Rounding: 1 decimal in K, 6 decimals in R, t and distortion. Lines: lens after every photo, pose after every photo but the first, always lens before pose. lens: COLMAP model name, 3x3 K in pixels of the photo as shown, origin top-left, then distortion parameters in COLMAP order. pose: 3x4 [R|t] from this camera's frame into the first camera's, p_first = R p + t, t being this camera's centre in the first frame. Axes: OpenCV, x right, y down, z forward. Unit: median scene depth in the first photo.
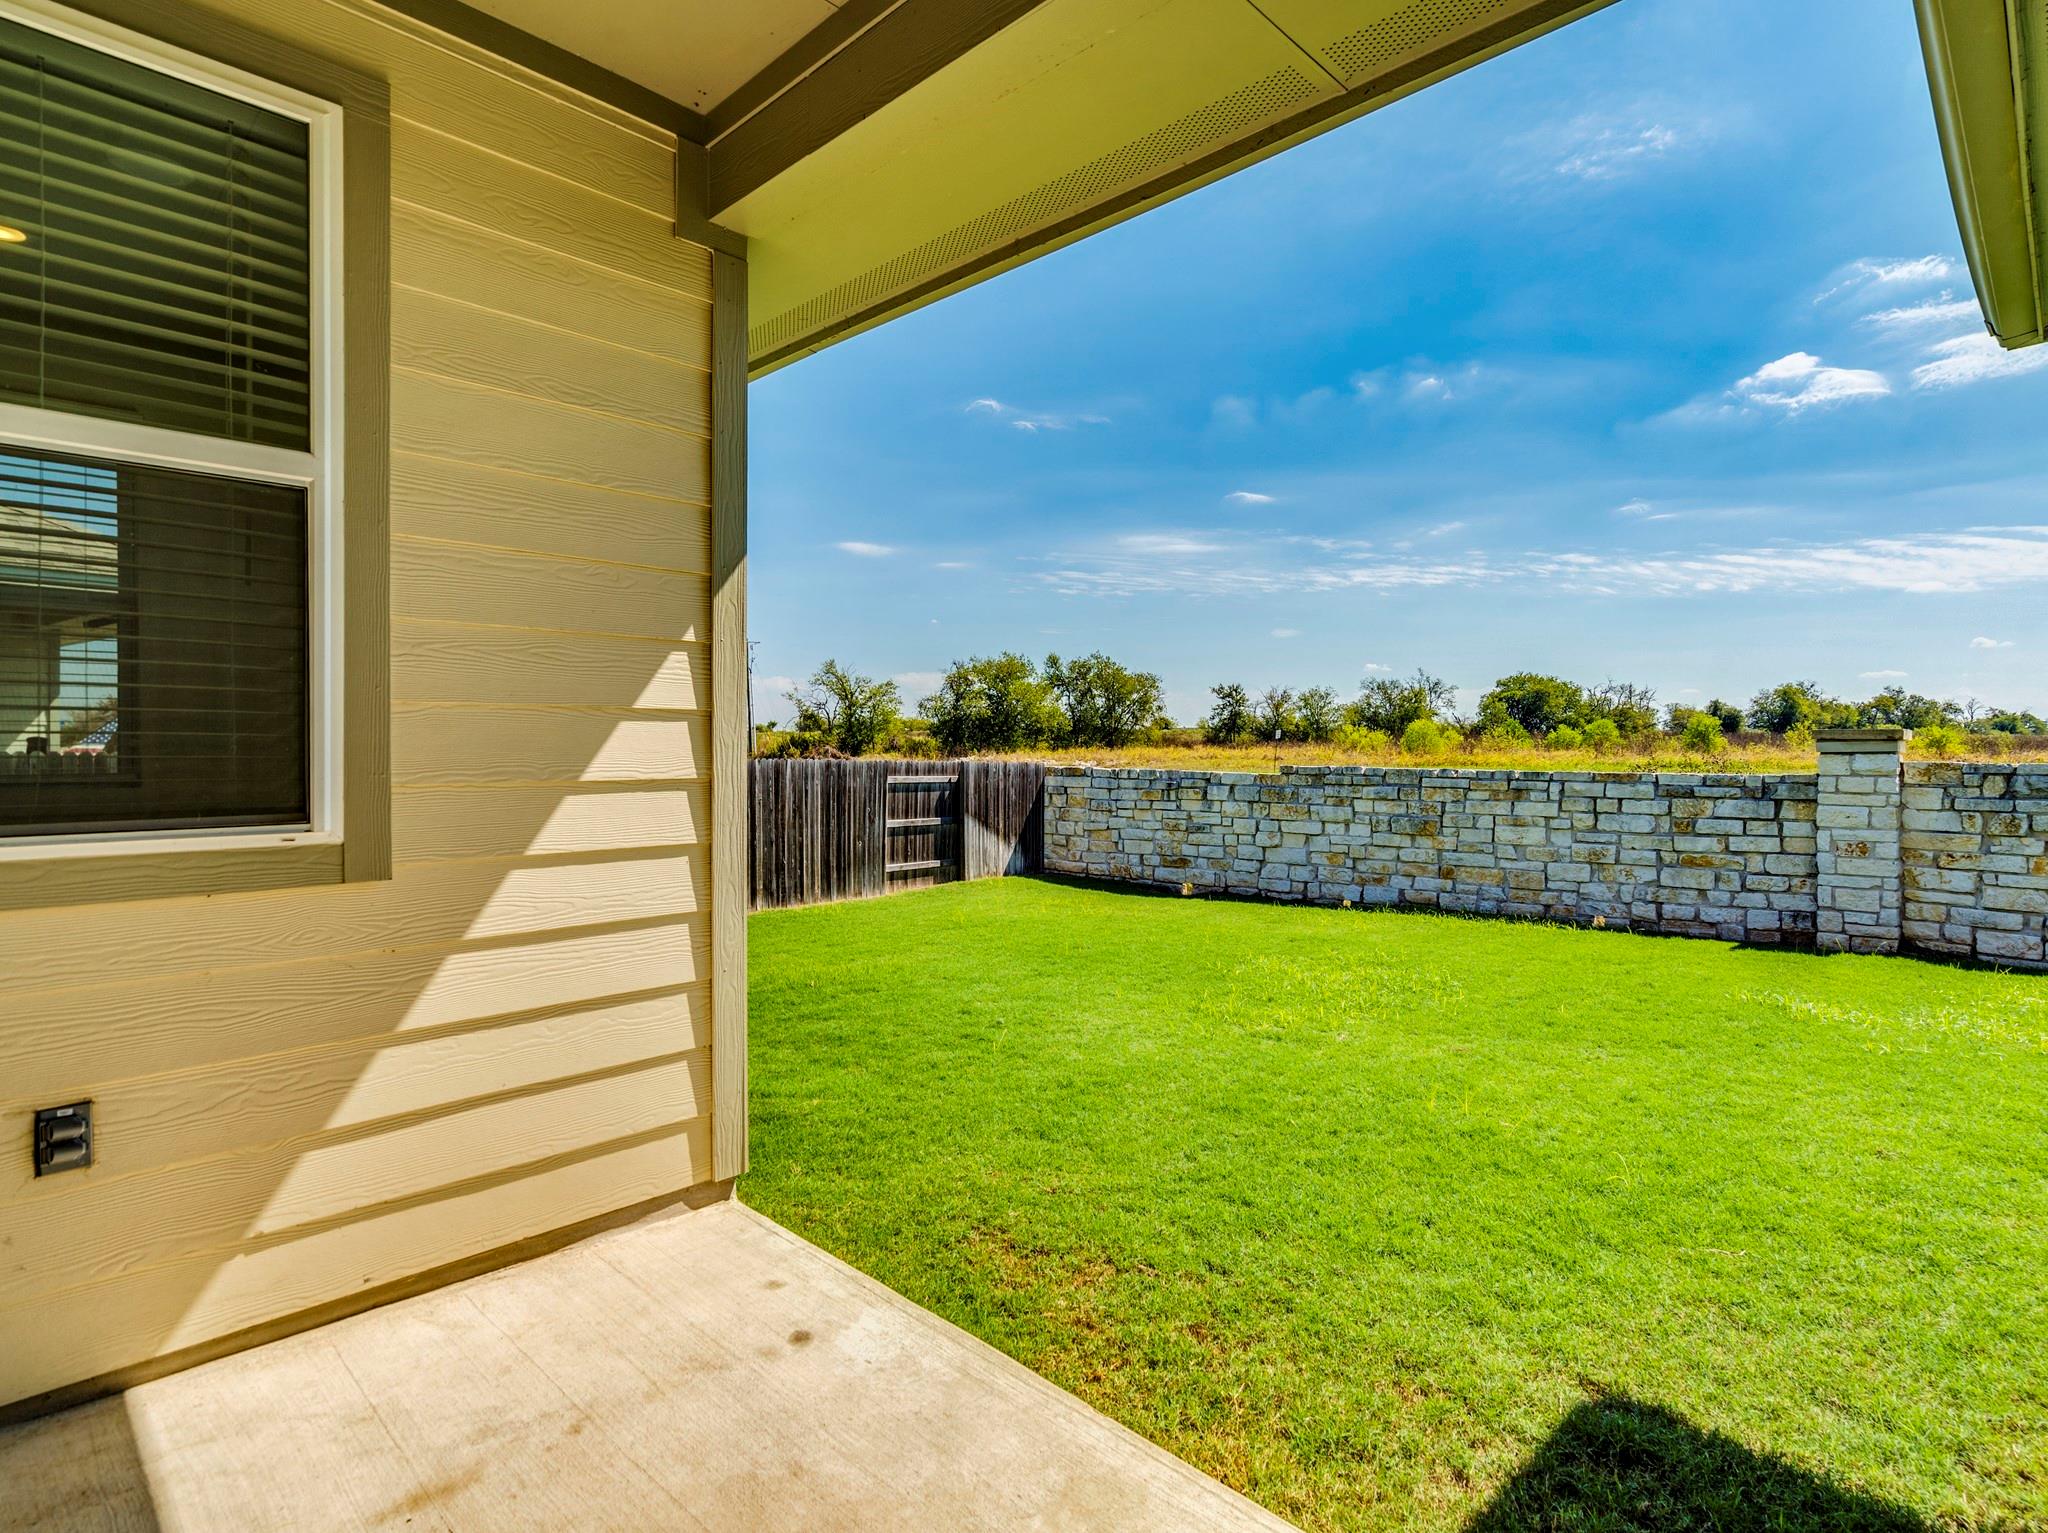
lens RADIAL K [[1076.0, 0, 1021.9], [0, 1076.0, 755.5], [0, 0, 1]] dist [0.001316, 0.000363]
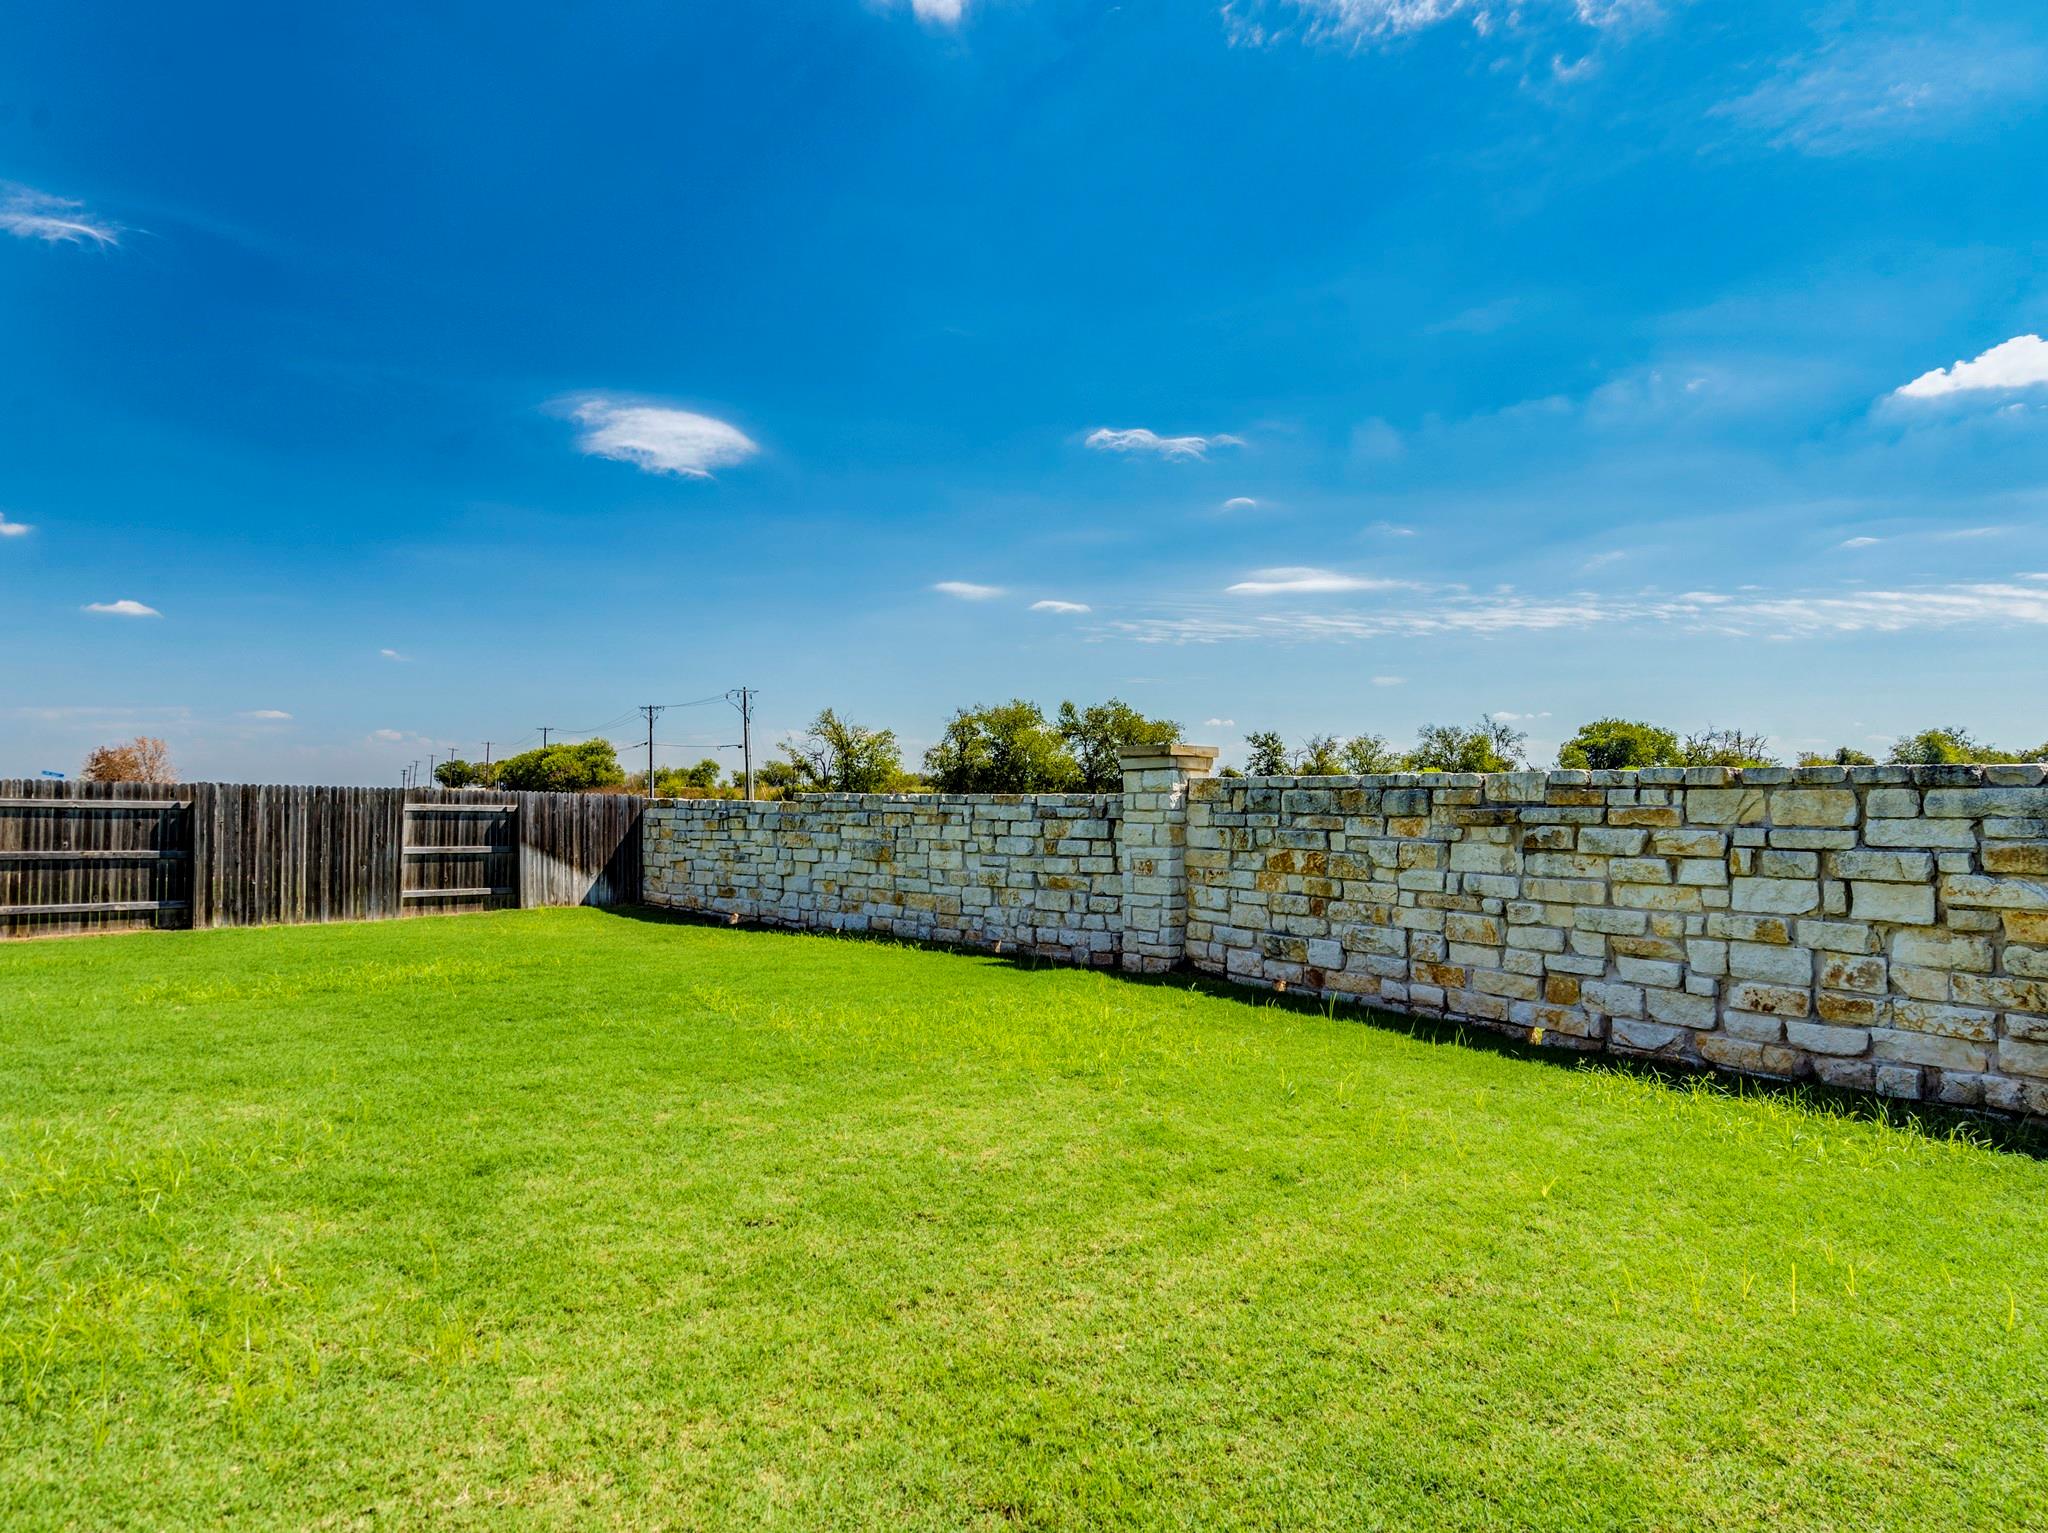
lens RADIAL K [[1125.4, 0, 1027.1], [0, 1125.4, 728.6], [0, 0, 1]] dist [-0.014157, 0.000873]
pose [[0.996895, -0.006408, -0.078485, 0.530277], [0.000651, 0.997320, -0.073159, 0.025305], [0.078743, 0.072881, 0.994227, -0.029365]]
